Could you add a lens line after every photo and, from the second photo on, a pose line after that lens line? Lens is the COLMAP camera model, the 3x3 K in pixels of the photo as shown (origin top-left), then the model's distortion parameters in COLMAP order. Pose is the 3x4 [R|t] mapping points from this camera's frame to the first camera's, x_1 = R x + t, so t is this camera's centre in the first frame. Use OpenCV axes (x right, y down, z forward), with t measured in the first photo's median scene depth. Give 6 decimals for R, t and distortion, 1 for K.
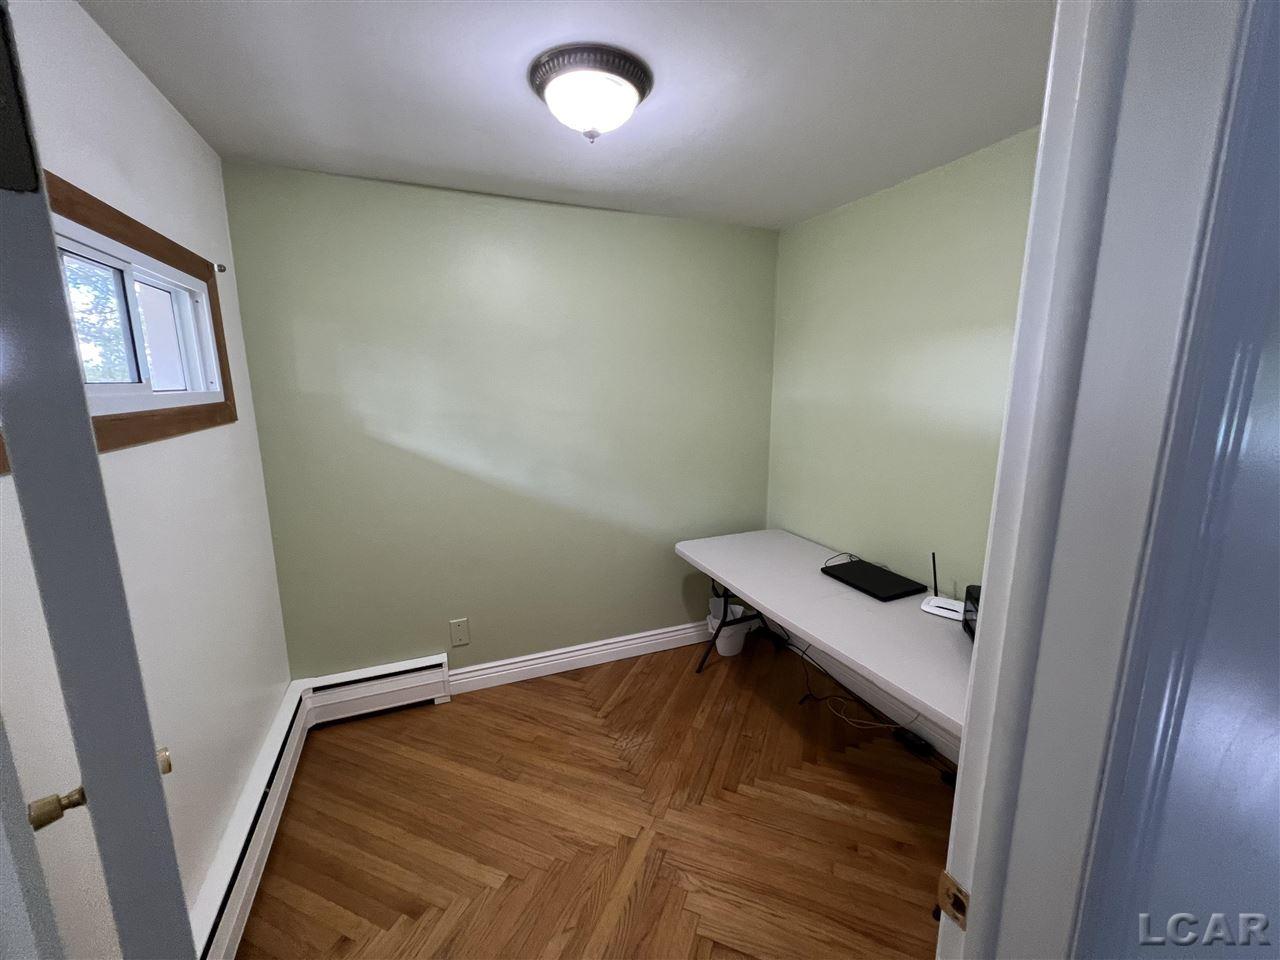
lens RADIAL K [[512.5, 0, 638.5], [0, 512.5, 478.8], [0, 0, 1]] dist [-0.012407, 0.000540]
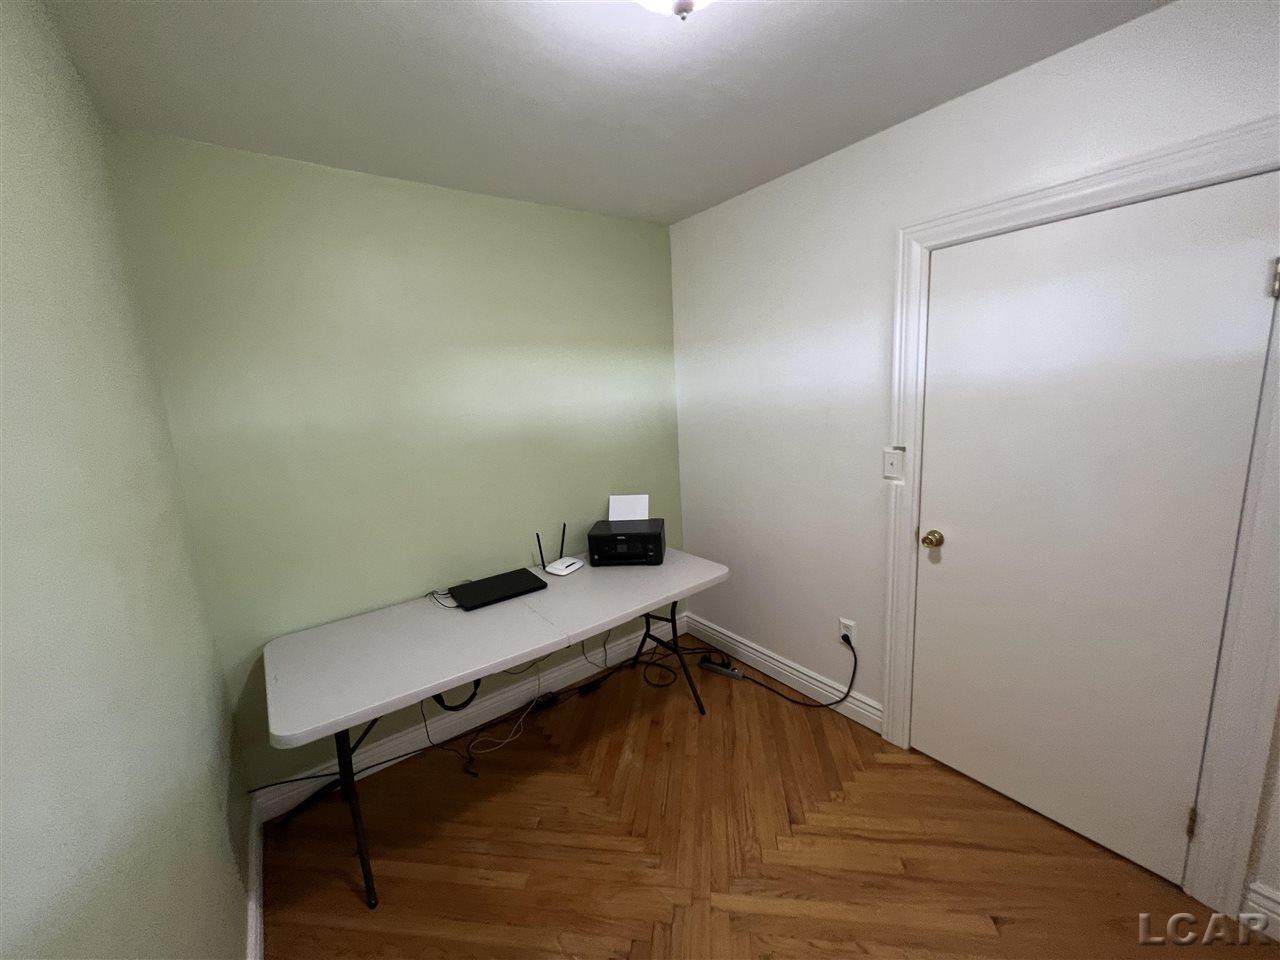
lens RADIAL K [[512.5, 0, 639.3], [0, 512.5, 480.0], [0, 0, 1]] dist [-0.012407, 0.000540]
pose [[-0.250052, -0.156380, 0.955521, -0.592646], [0.237808, 0.946723, 0.217172, -0.169667], [-0.938574, 0.281534, -0.199541, 0.993202]]
